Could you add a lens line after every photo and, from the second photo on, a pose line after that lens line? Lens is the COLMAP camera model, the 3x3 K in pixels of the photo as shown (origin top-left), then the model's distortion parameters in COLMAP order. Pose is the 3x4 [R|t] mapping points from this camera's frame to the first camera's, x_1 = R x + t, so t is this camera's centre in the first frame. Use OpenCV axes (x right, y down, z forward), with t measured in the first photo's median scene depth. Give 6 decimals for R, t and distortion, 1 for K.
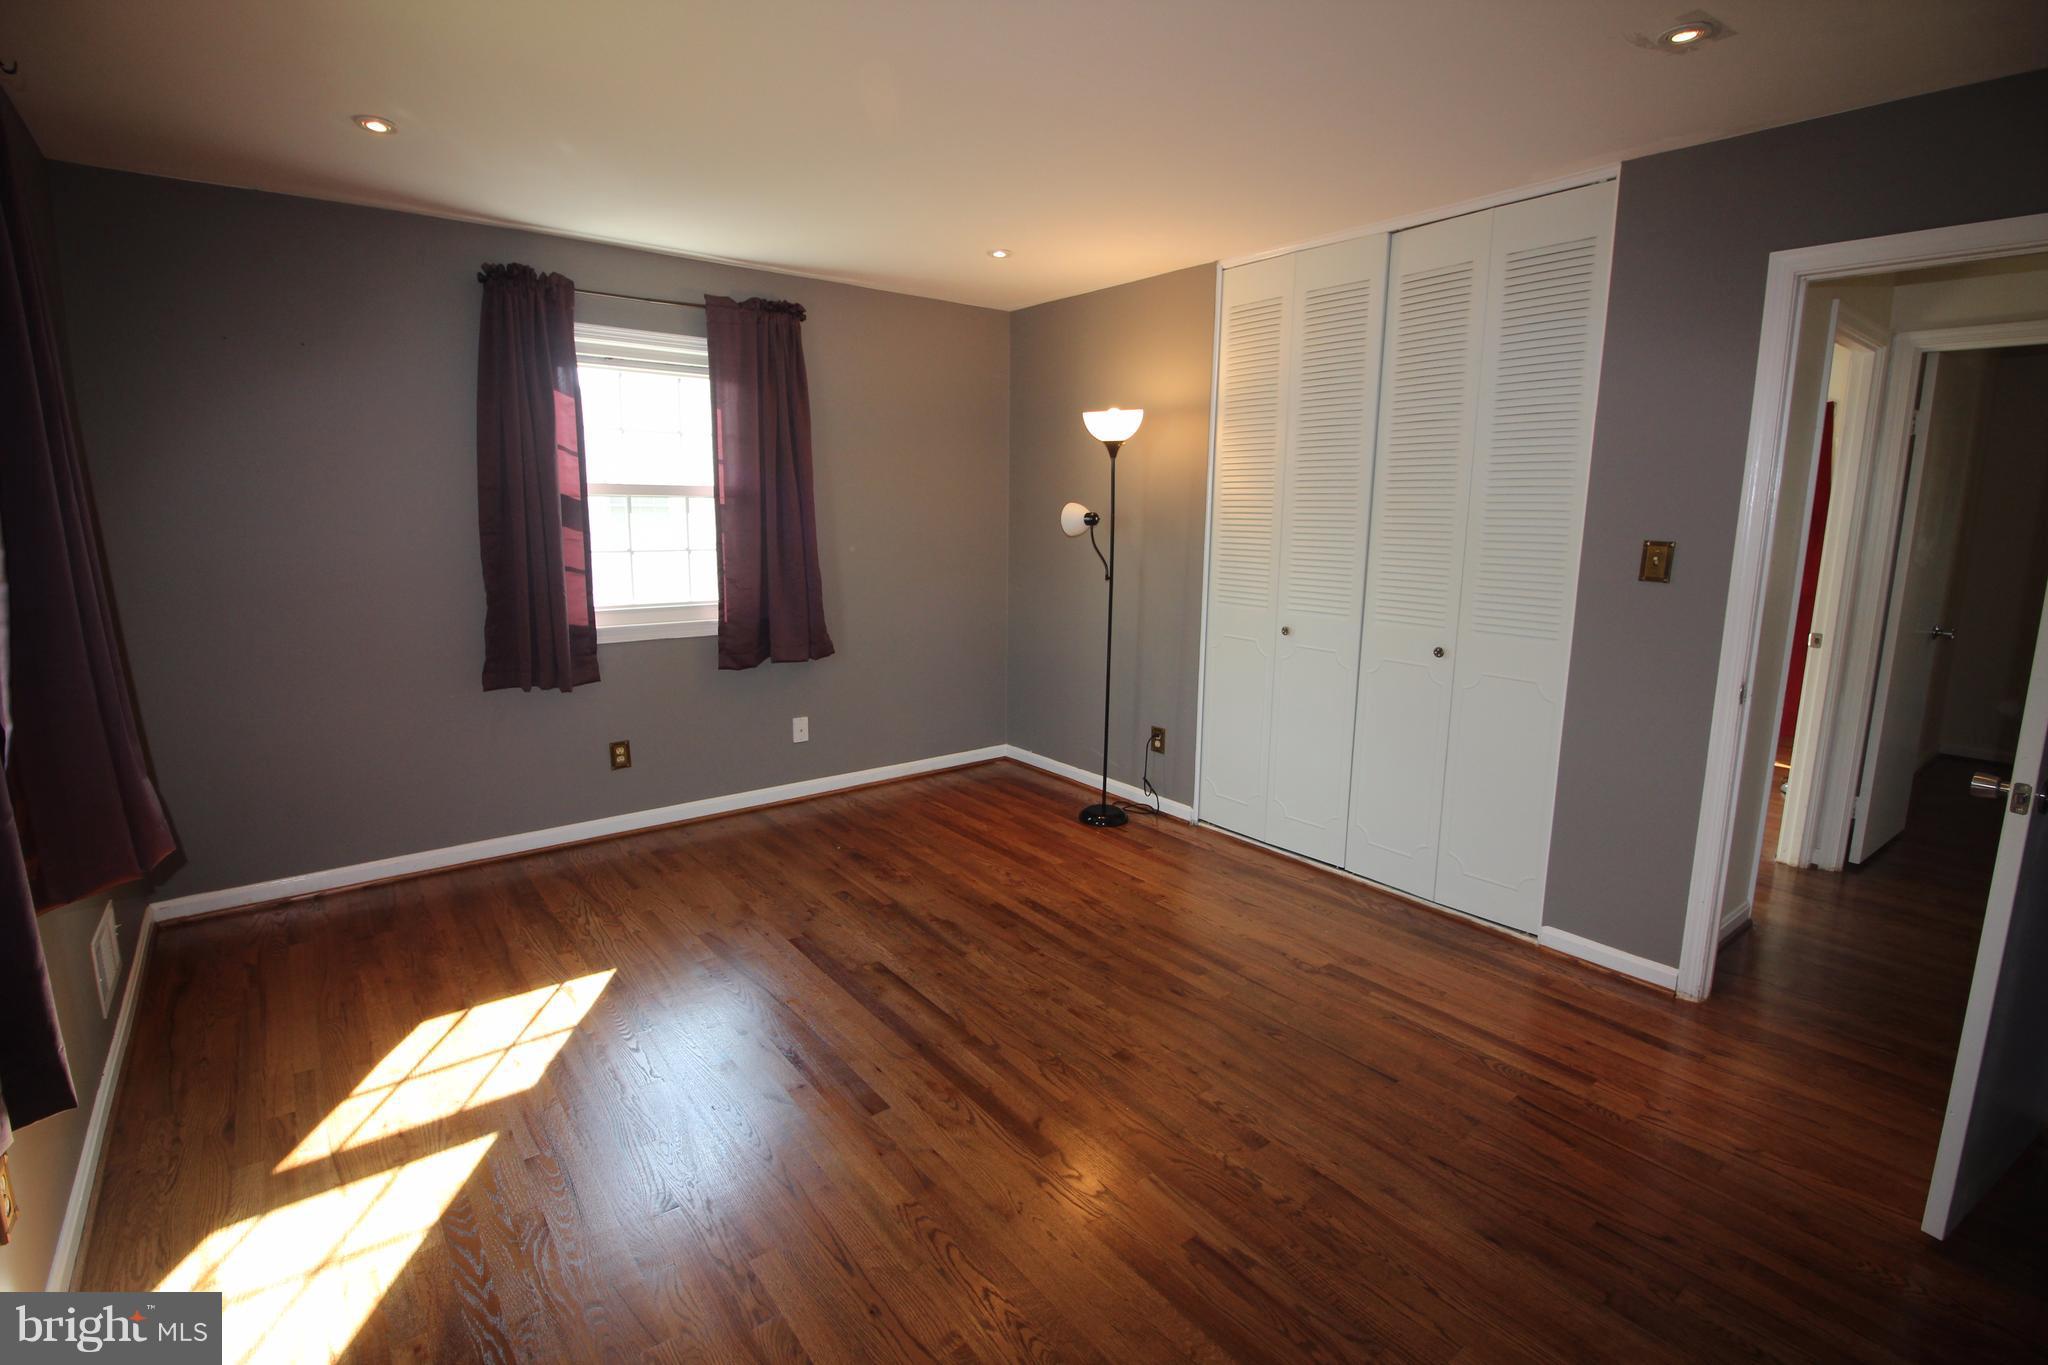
lens RADIAL K [[943.4, 0, 1021.1], [0, 943.4, 669.9], [0, 0, 1]] dist [0.003500, 0.000086]
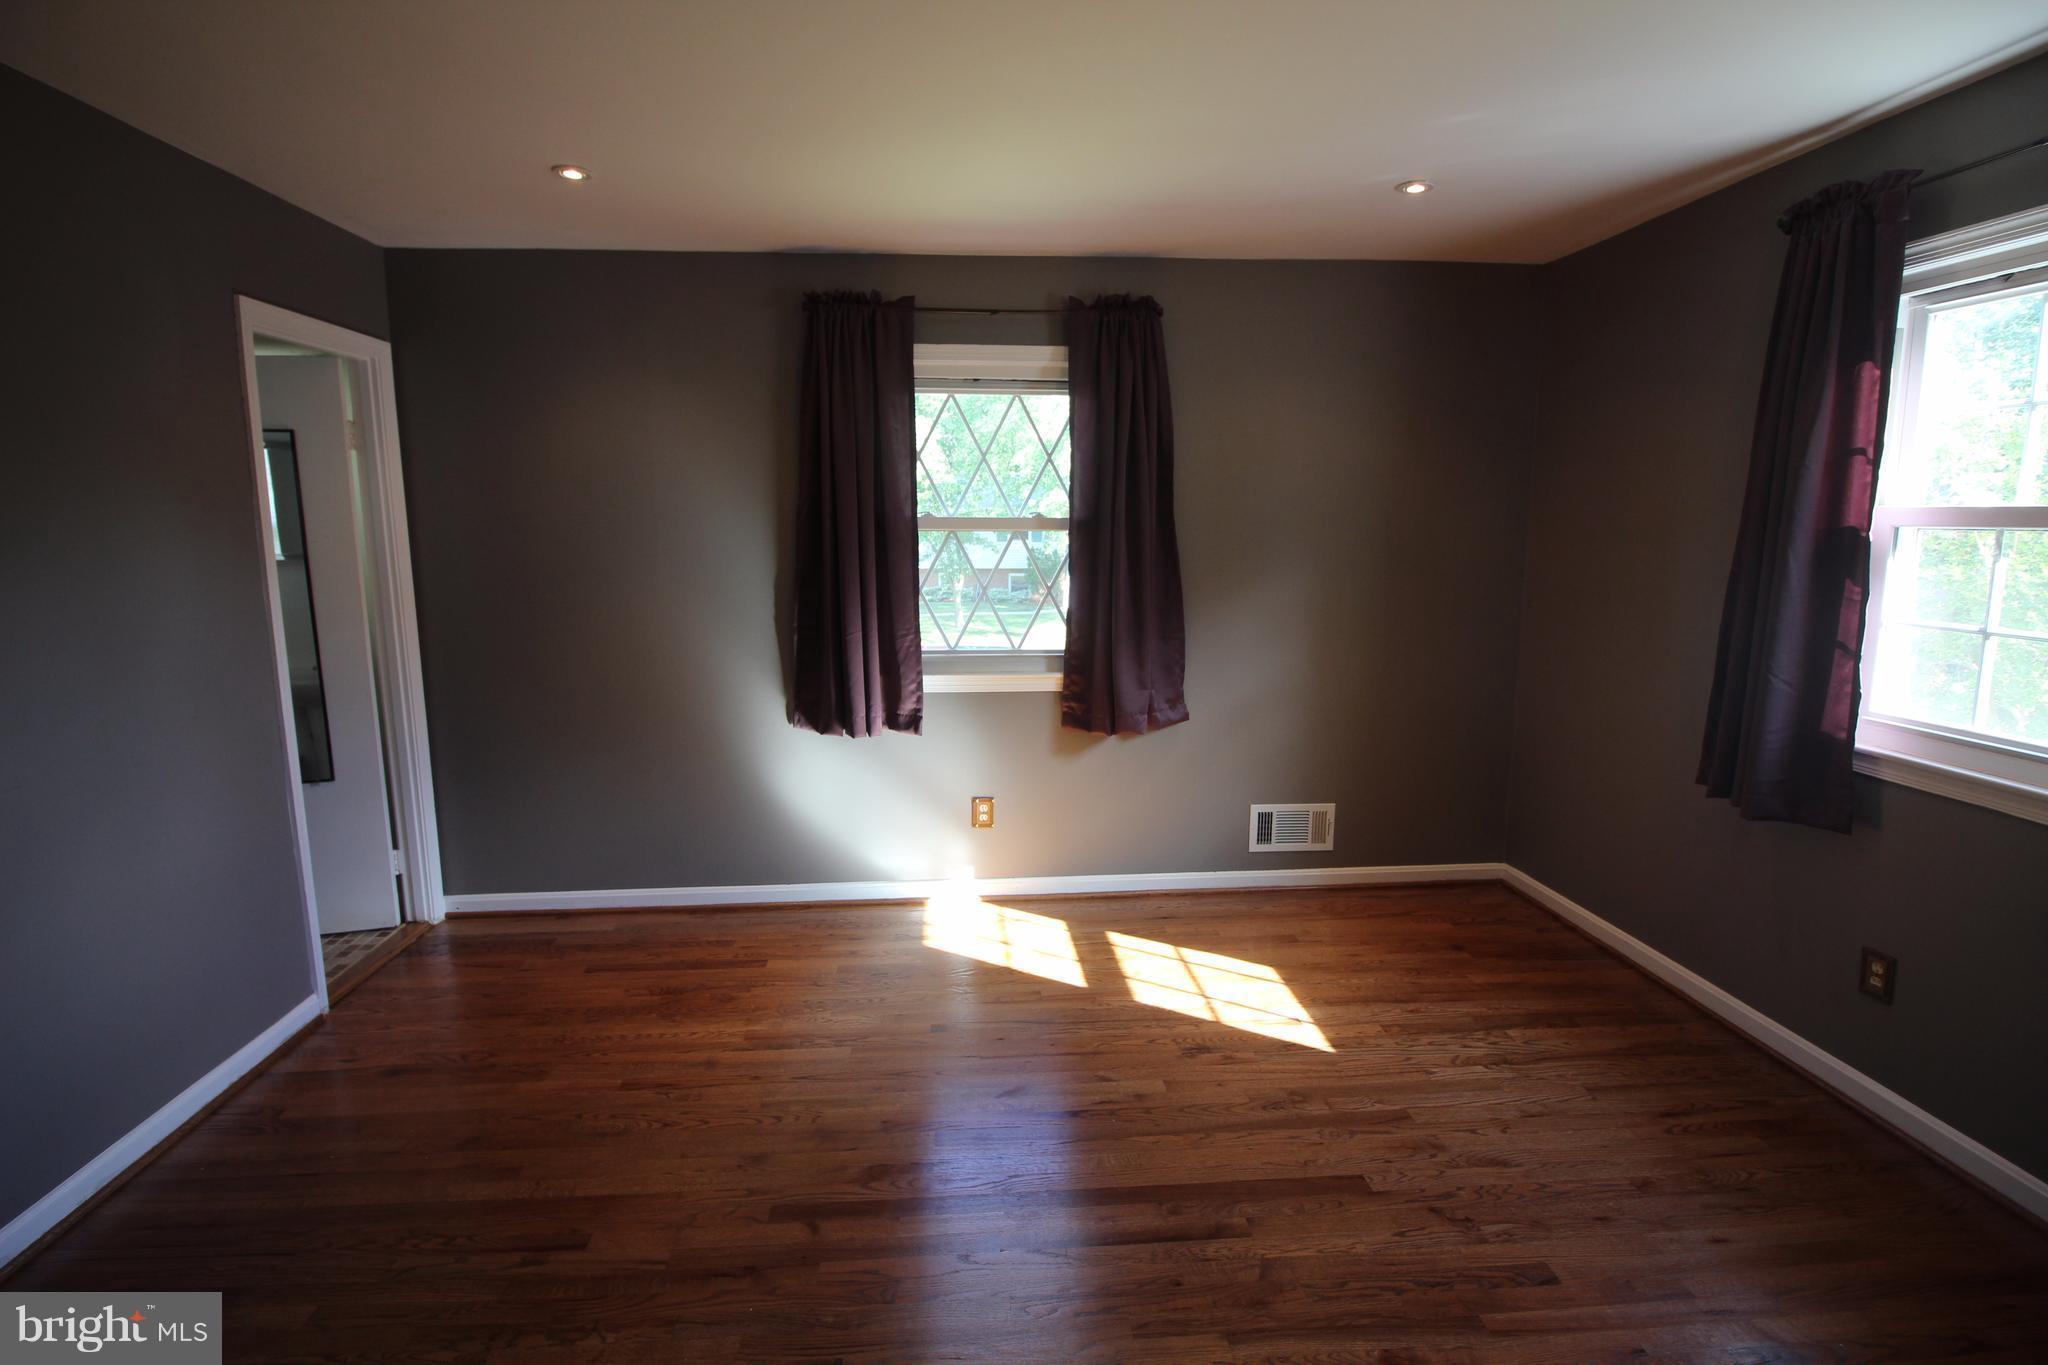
lens RADIAL K [[958.8, 0, 1008.5], [0, 958.8, 678.5], [0, 0, 1]] dist [-0.003907, -0.000316]
pose [[-0.565559, 0.125163, -0.815155, 0.442190], [-0.145092, 0.957899, 0.247747, -0.203828], [0.811845, 0.258388, -0.523588, 1.119840]]
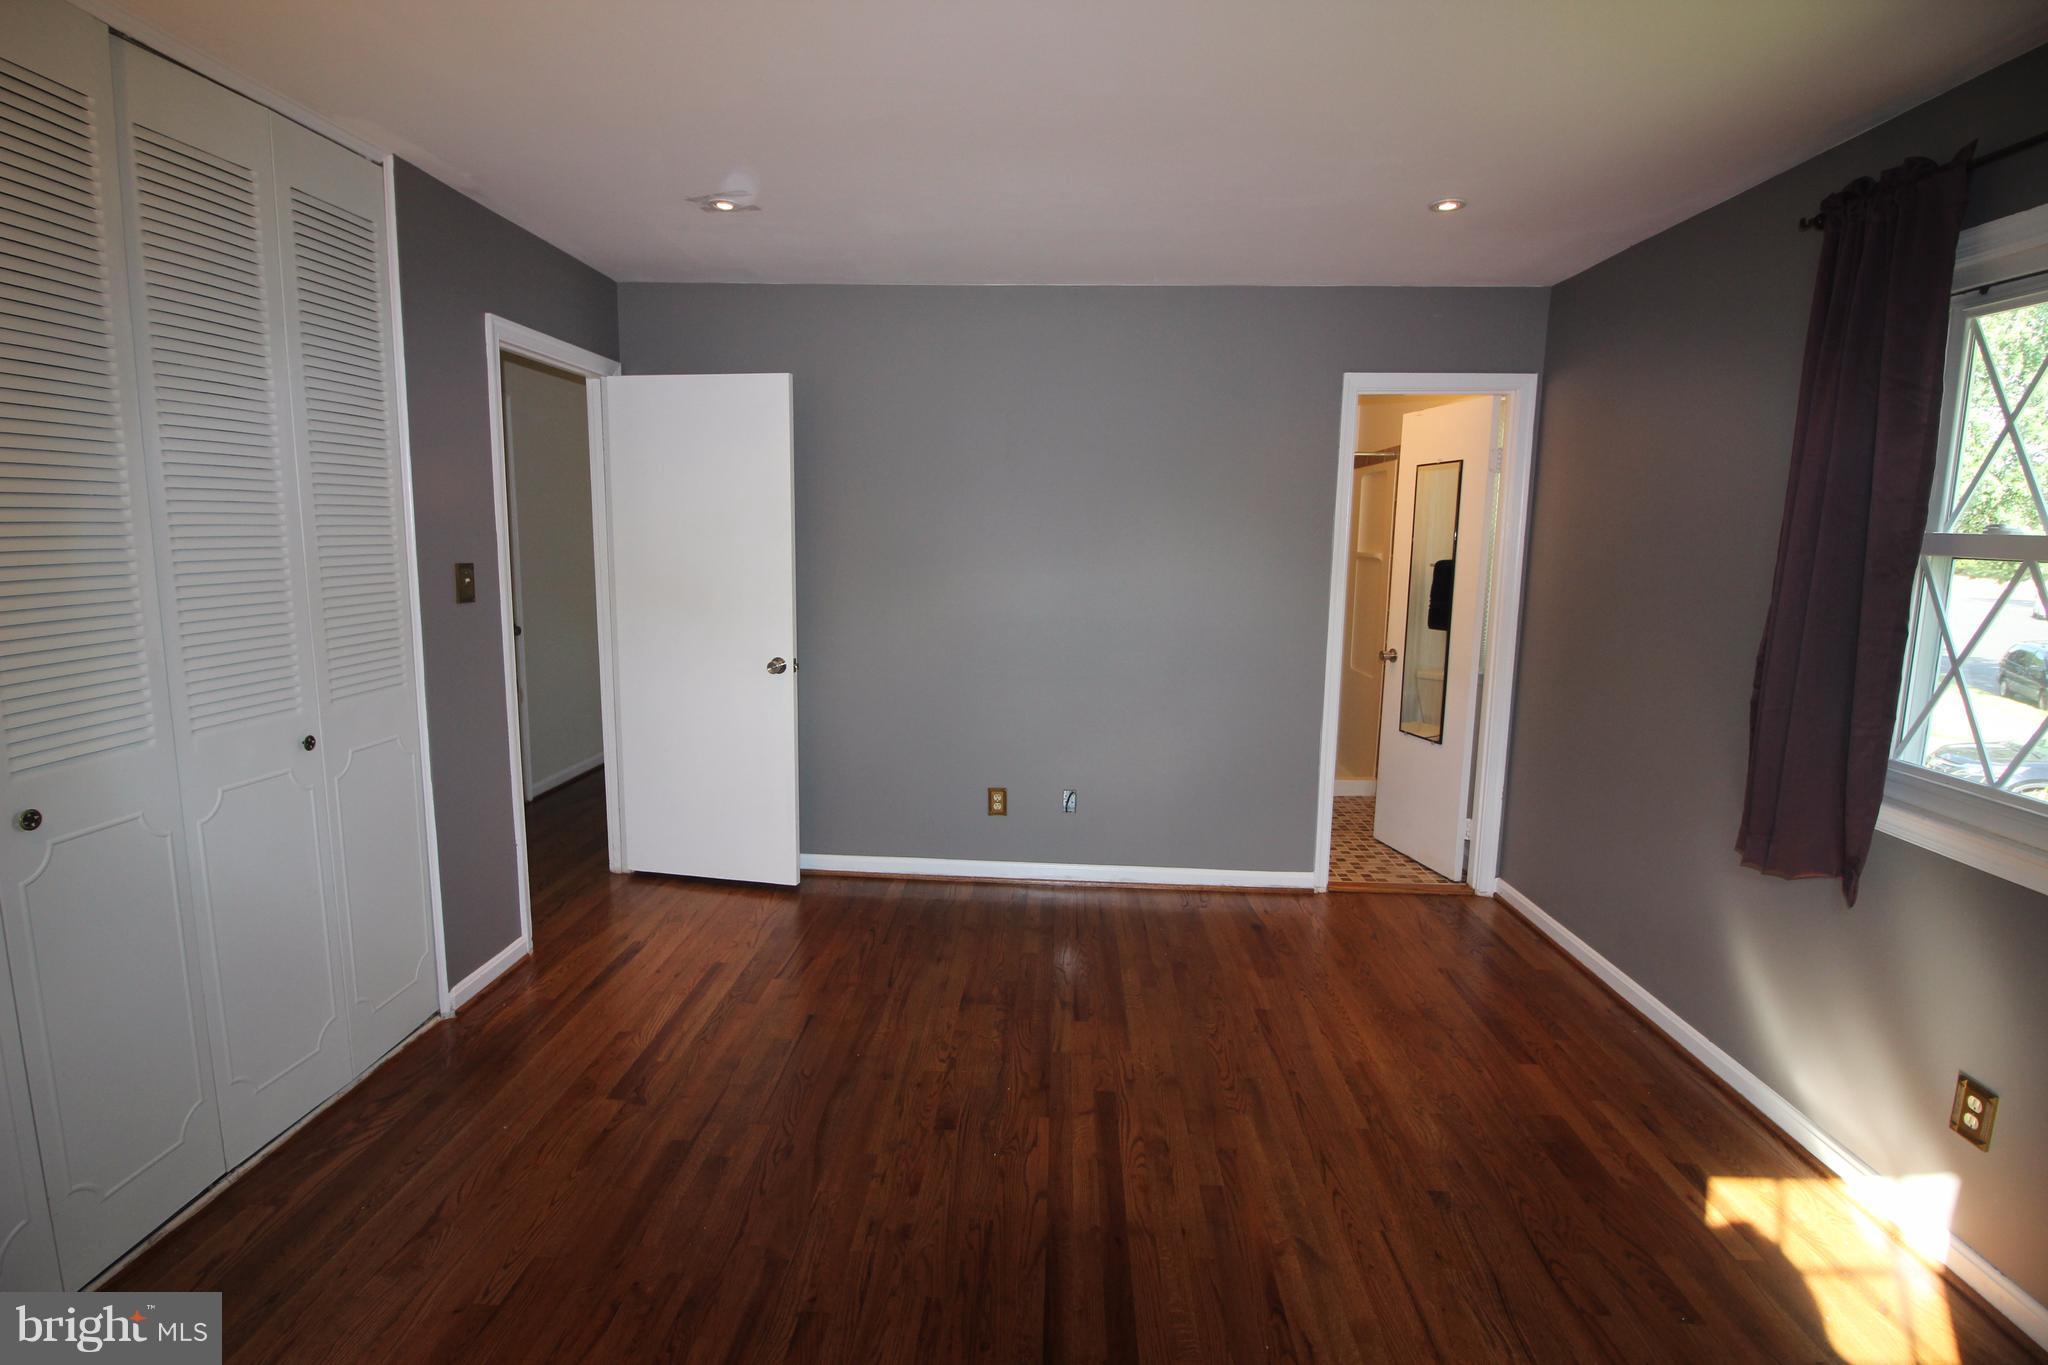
lens RADIAL K [[958.8, 0, 1013.4], [0, 958.8, 671.3], [0, 0, 1]] dist [-0.003907, -0.000316]
pose [[-0.750733, -0.118029, 0.649977, -0.429250], [0.090975, 0.956063, 0.278689, -0.238019], [-0.654312, 0.268353, -0.707010, 1.272877]]
